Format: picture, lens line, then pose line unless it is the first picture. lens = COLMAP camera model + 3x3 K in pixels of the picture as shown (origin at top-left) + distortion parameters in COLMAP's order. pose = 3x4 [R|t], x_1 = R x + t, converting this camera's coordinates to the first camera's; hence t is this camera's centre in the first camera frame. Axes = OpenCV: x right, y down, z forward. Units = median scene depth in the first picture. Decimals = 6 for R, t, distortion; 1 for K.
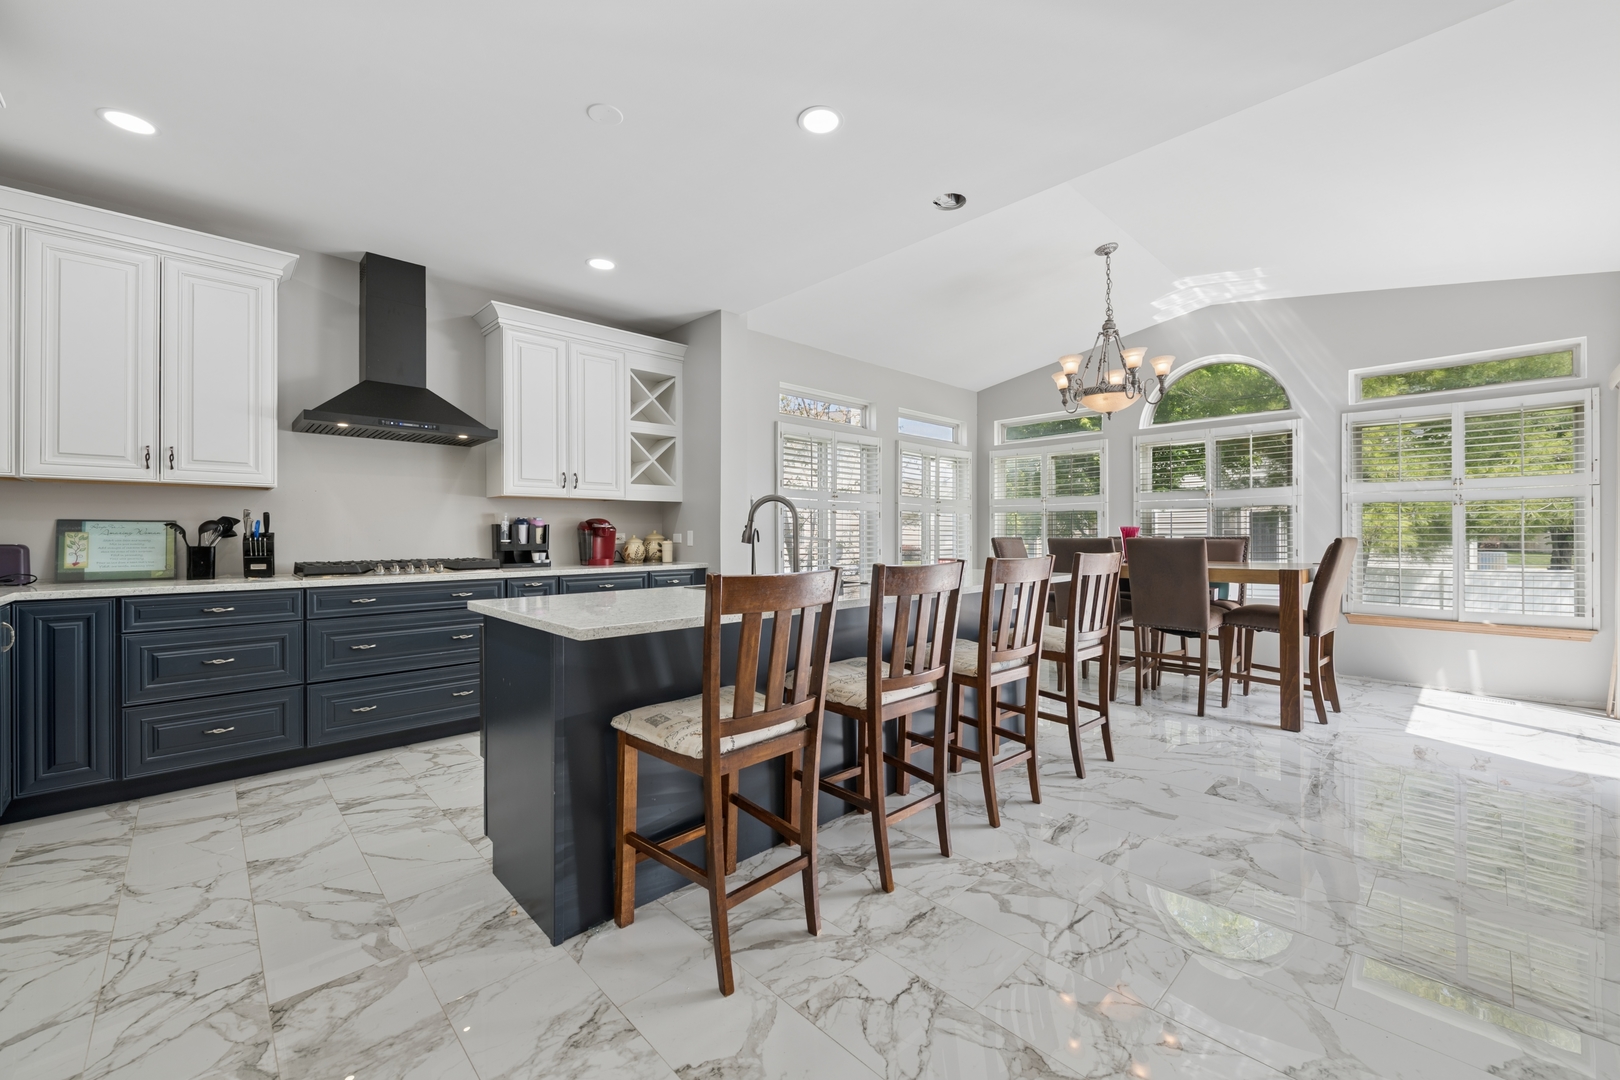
lens RADIAL K [[641.4, 0, 819.9], [0, 641.4, 533.6], [0, 0, 1]] dist [0.003493, -0.003237]
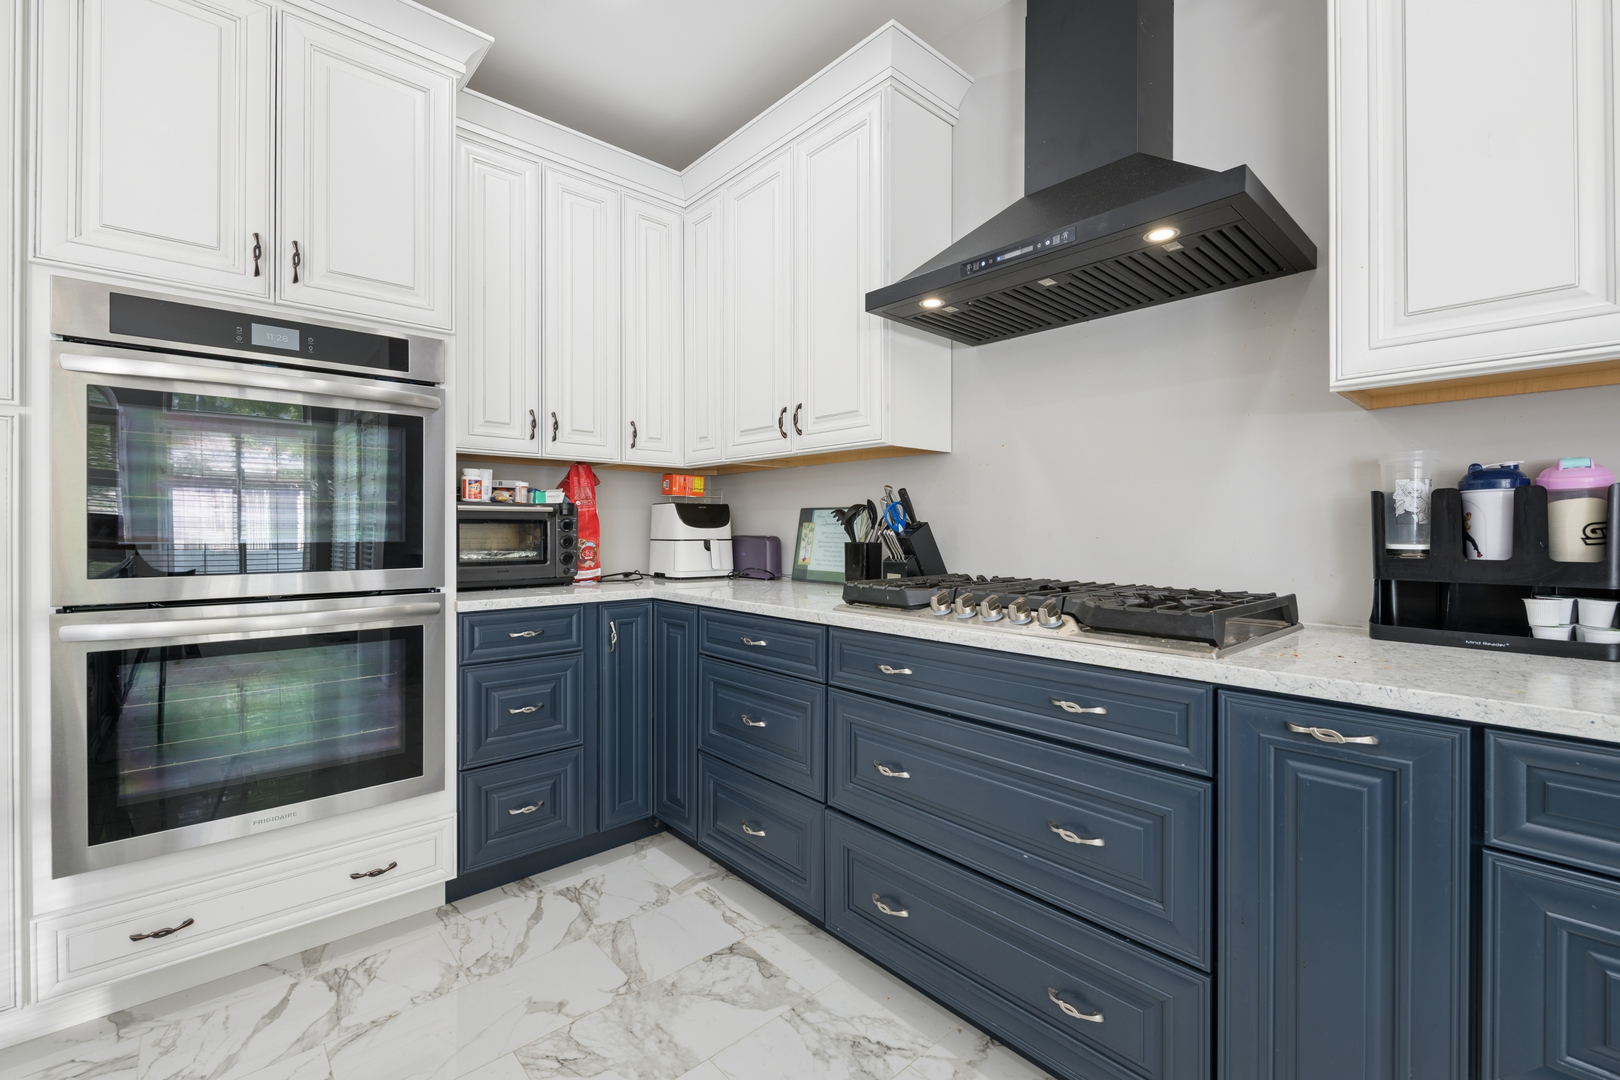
lens RADIAL K [[689.5, 0, 821.1], [0, 689.5, 529.2], [0, 0, 1]] dist [0.000722, -0.003078]
pose [[-0.027773, 0.004504, -0.999604, -0.171492], [0.000546, 0.999990, 0.004490, 0.001731], [0.999614, -0.000421, -0.027775, 0.758587]]
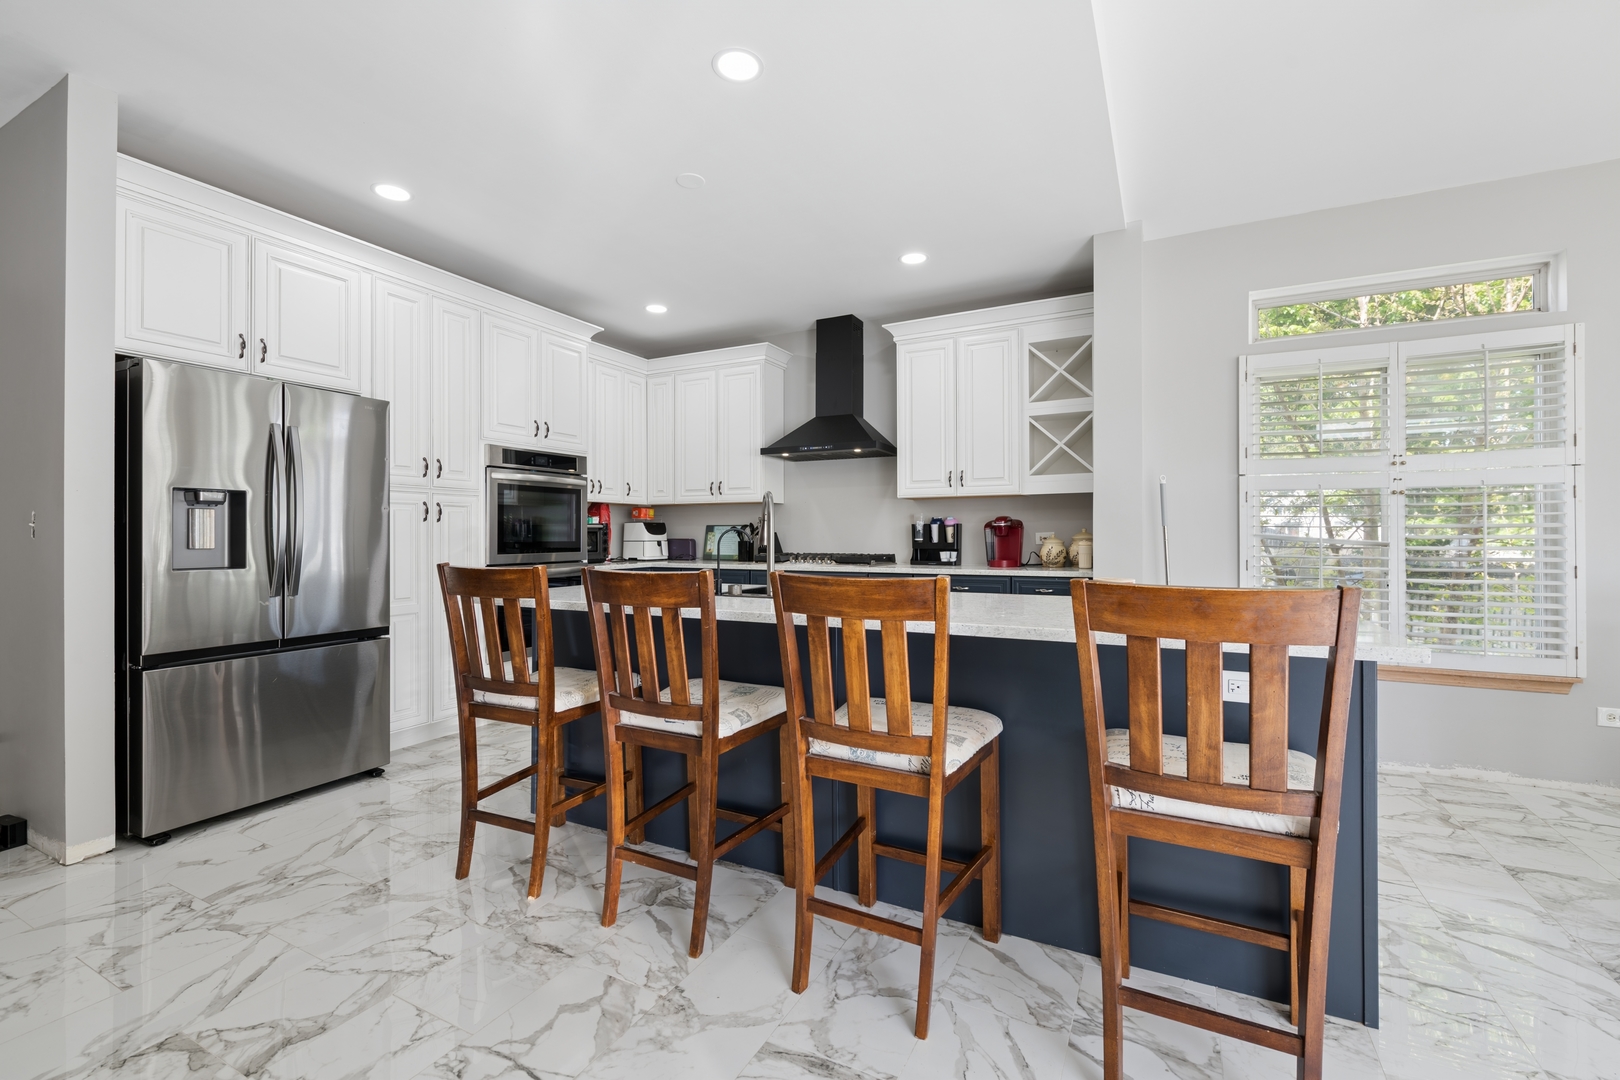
lens RADIAL K [[689.5, 0, 819.1], [0, 689.5, 533.3], [0, 0, 1]] dist [0.000722, -0.003078]
pose [[0.322614, 0.000885, -0.946530, 0.561789], [0.002277, 0.999996, 0.001711, -0.001473], [0.946528, -0.002707, 0.322611, 0.480892]]
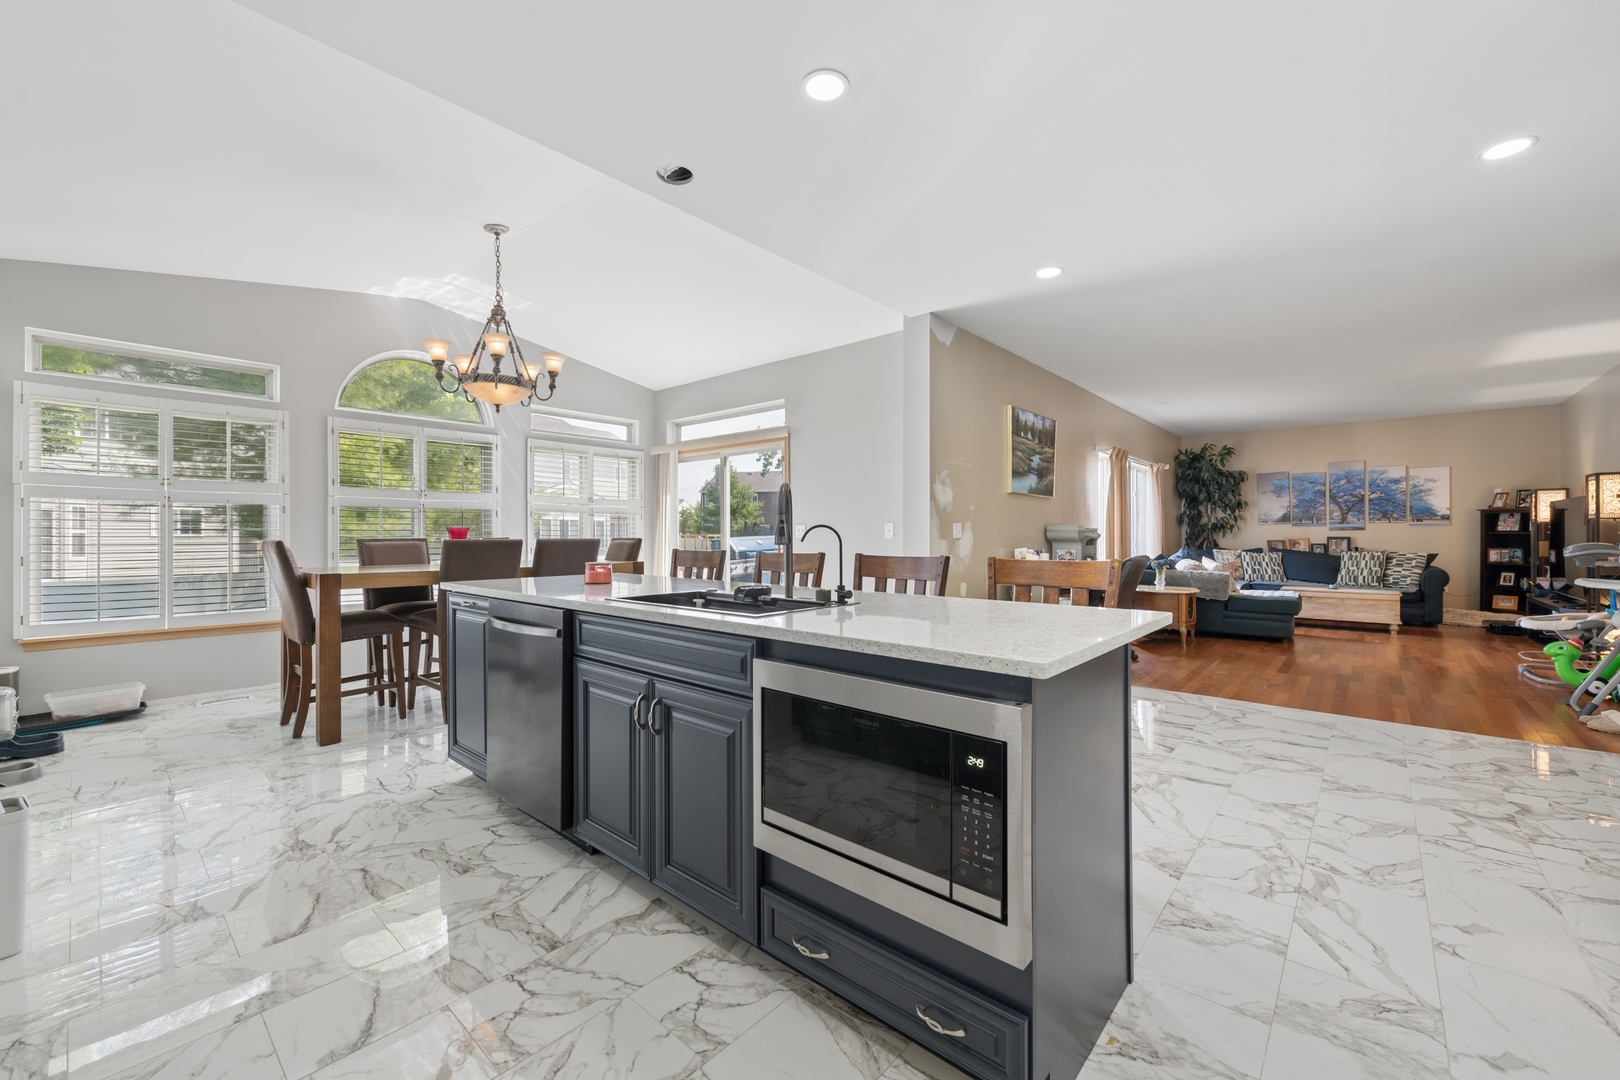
lens RADIAL K [[641.4, 0, 818.8], [0, 641.4, 535.6], [0, 0, 1]] dist [0.003493, -0.003237]
pose [[-0.087301, 0.001592, 0.996181, -0.556240], [0.001361, 0.999998, -0.001479, 0.003789], [-0.996181, 0.001227, -0.087303, 0.657894]]
